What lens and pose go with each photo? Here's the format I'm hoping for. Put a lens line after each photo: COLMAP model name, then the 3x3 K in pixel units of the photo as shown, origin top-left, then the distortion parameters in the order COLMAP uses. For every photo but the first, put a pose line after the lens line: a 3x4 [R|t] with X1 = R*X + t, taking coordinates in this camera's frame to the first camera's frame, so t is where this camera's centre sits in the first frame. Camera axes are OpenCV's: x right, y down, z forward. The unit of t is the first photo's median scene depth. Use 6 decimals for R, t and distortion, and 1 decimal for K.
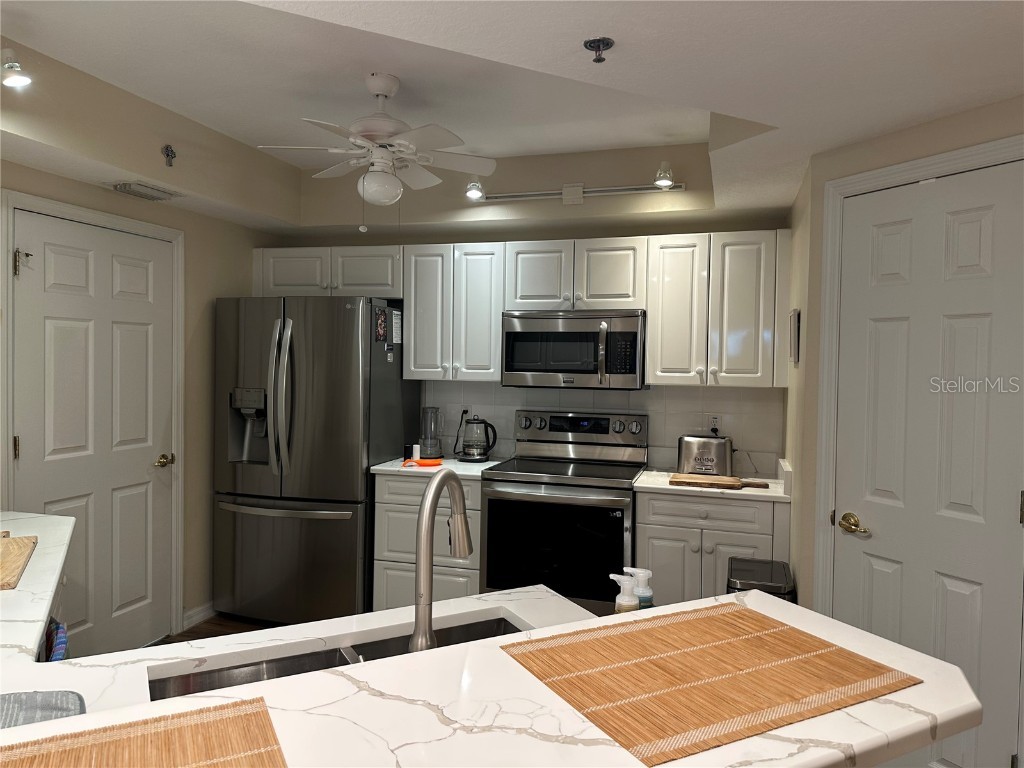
lens RADIAL K [[718.0, 0, 516.1], [0, 718.0, 381.5], [0, 0, 1]] dist [0.080453, -0.101856]
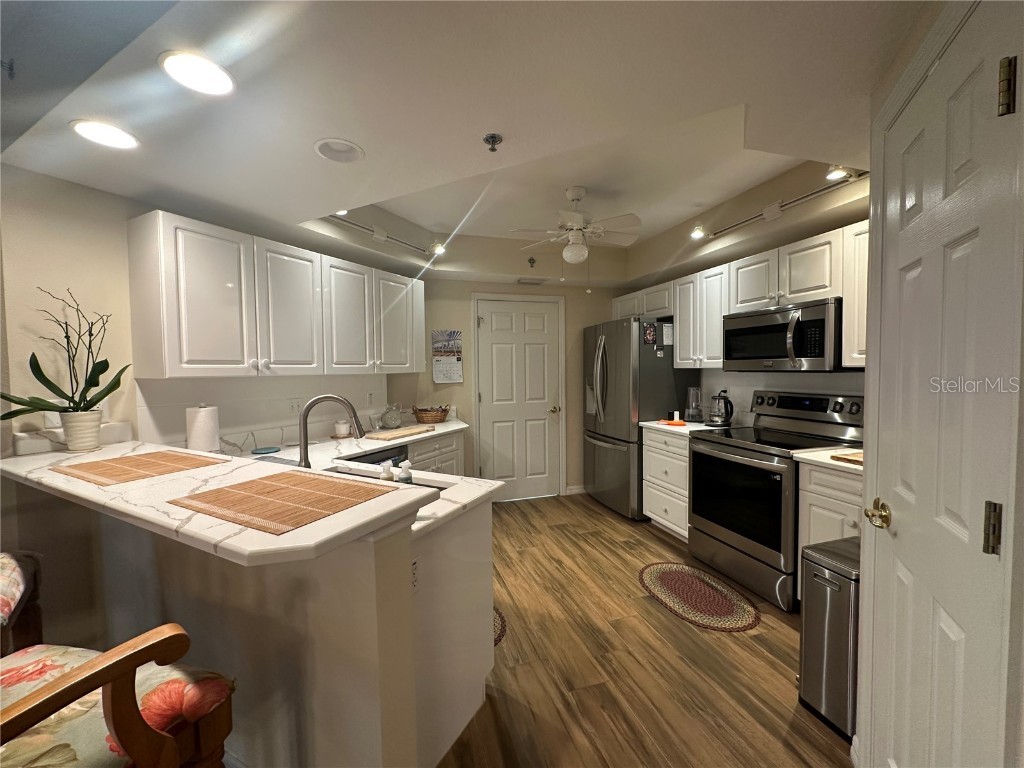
lens RADIAL K [[408.1, 0, 510.6], [0, 408.1, 386.4], [0, 0, 1]] dist [-0.002477, 0.000762]
pose [[0.556856, 0.014639, -0.830480, 0.416334], [-0.004082, 0.999881, 0.014888, 0.026882], [0.830599, -0.004900, 0.556849, 0.258899]]
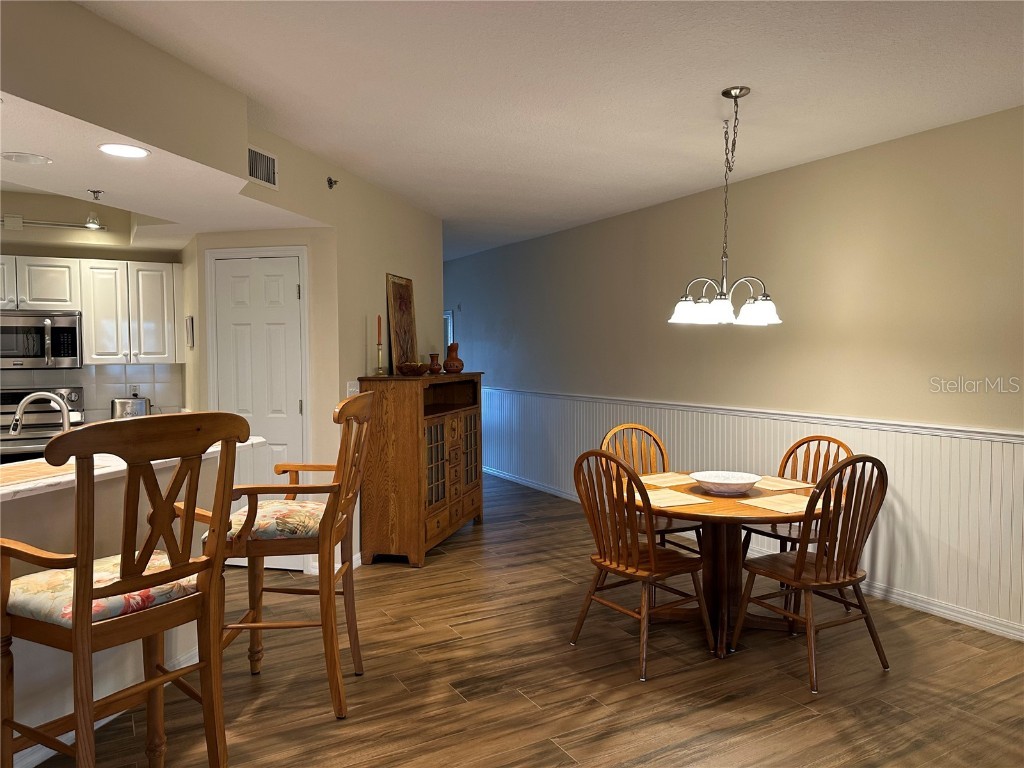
lens RADIAL K [[718.0, 0, 509.4], [0, 718.0, 390.1], [0, 0, 1]] dist [0.080453, -0.101856]
pose [[0.691266, -0.054713, 0.720526, -0.281572], [0.034348, 0.998490, 0.042867, 0.022715], [-0.721784, -0.004884, 0.692101, -0.604499]]
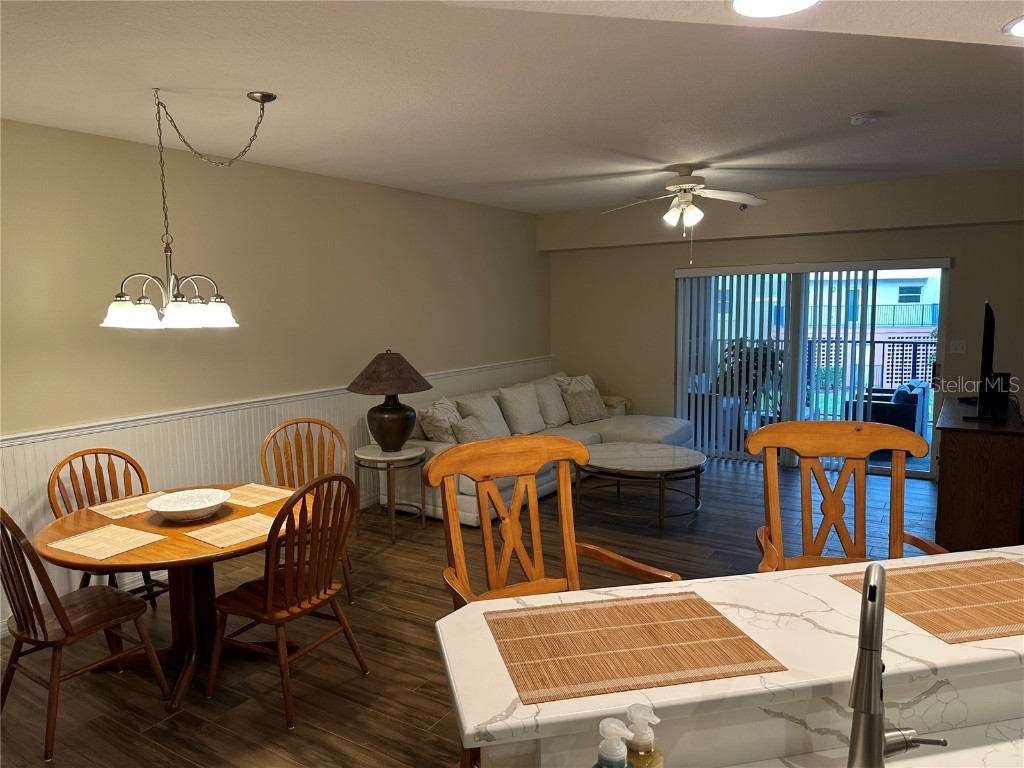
lens RADIAL K [[718.0, 0, 517.1], [0, 718.0, 392.1], [0, 0, 1]] dist [0.080453, -0.101856]
pose [[-0.964739, -0.035373, 0.260821, 0.032510], [0.007065, 0.987091, 0.160005, -0.078382], [-0.263114, 0.156205, -0.952035, 0.649272]]
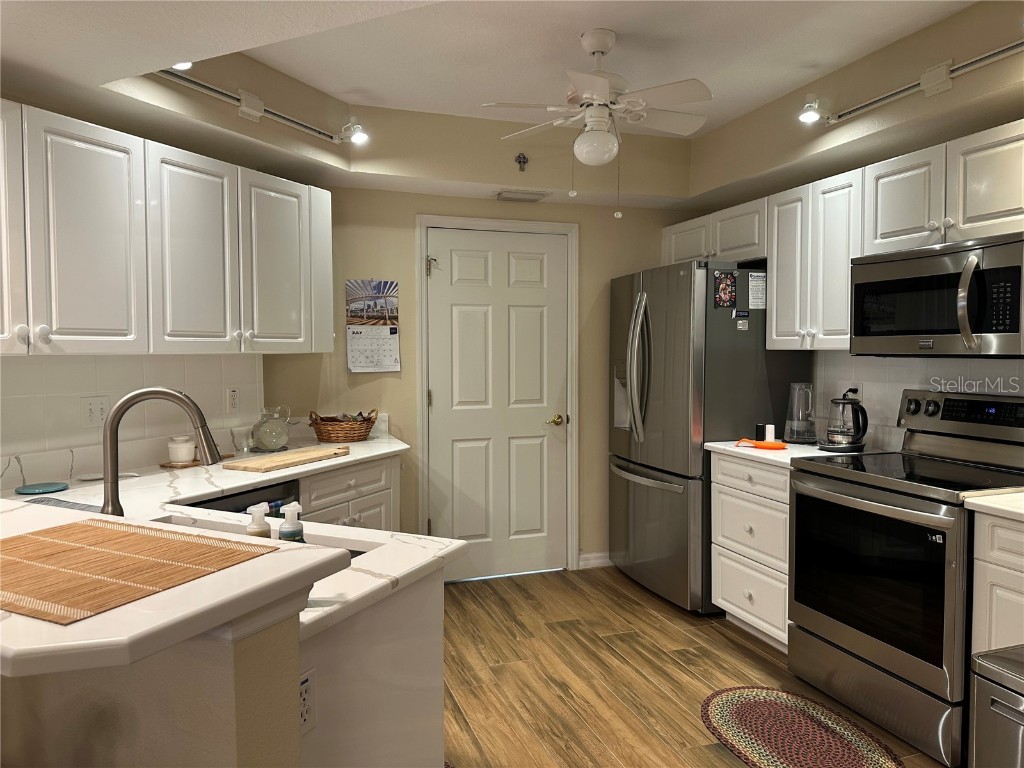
lens RADIAL K [[718.0, 0, 507.3], [0, 718.0, 382.1], [0, 0, 1]] dist [0.080453, -0.101856]
pose [[0.579984, 0.020731, -0.814364, 0.429779], [-0.013174, 0.999784, 0.016068, 0.029525], [0.814522, 0.001409, 0.580132, 0.257093]]
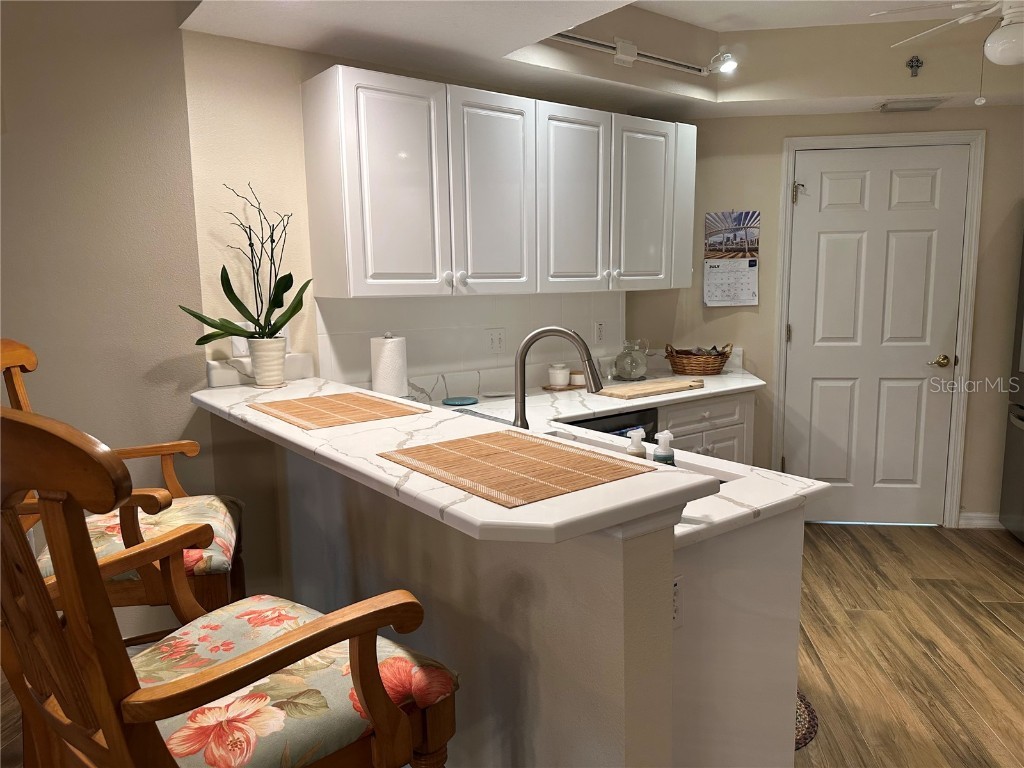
lens RADIAL K [[718.0, 0, 519.5], [0, 718.0, 385.3], [0, 0, 1]] dist [0.080453, -0.101856]
pose [[0.162694, 0.124390, -0.978804, 0.457779], [-0.012788, 0.992204, 0.123968, 0.021494], [0.986594, -0.007652, 0.163017, 0.230780]]
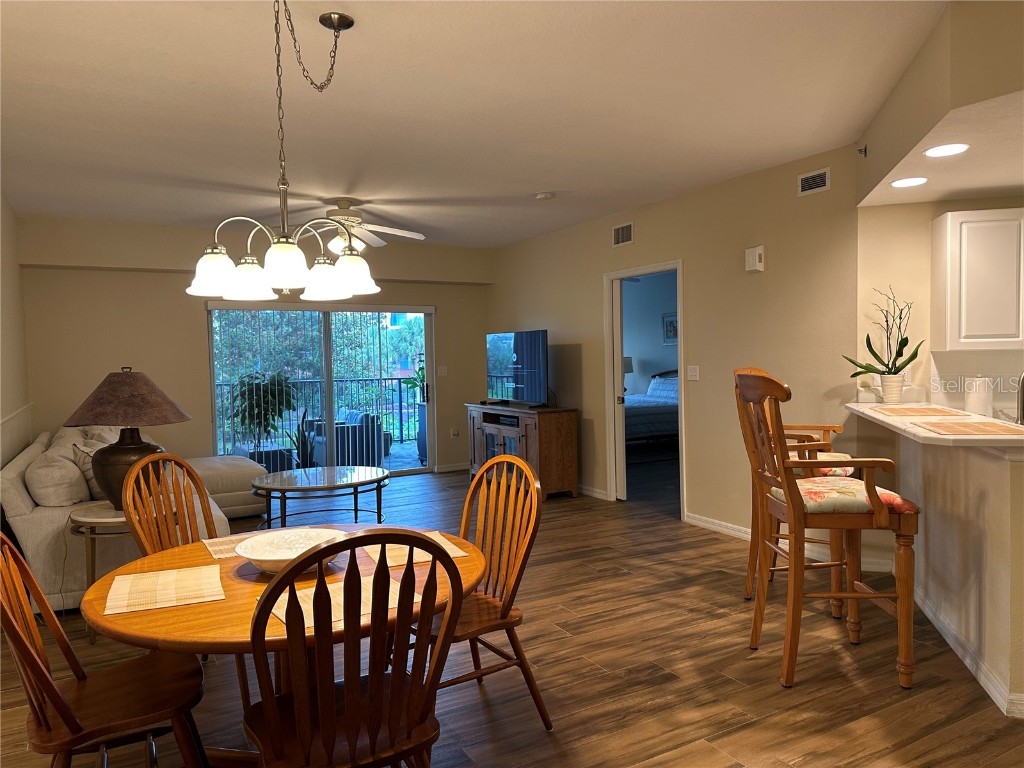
lens RADIAL K [[718.0, 0, 505.1], [0, 718.0, 380.0], [0, 0, 1]] dist [0.080453, -0.101856]
pose [[-0.698289, 0.027805, -0.715276, 1.016361], [-0.008959, 0.998828, 0.047574, 0.023459], [0.715760, 0.039628, -0.697221, 0.479412]]
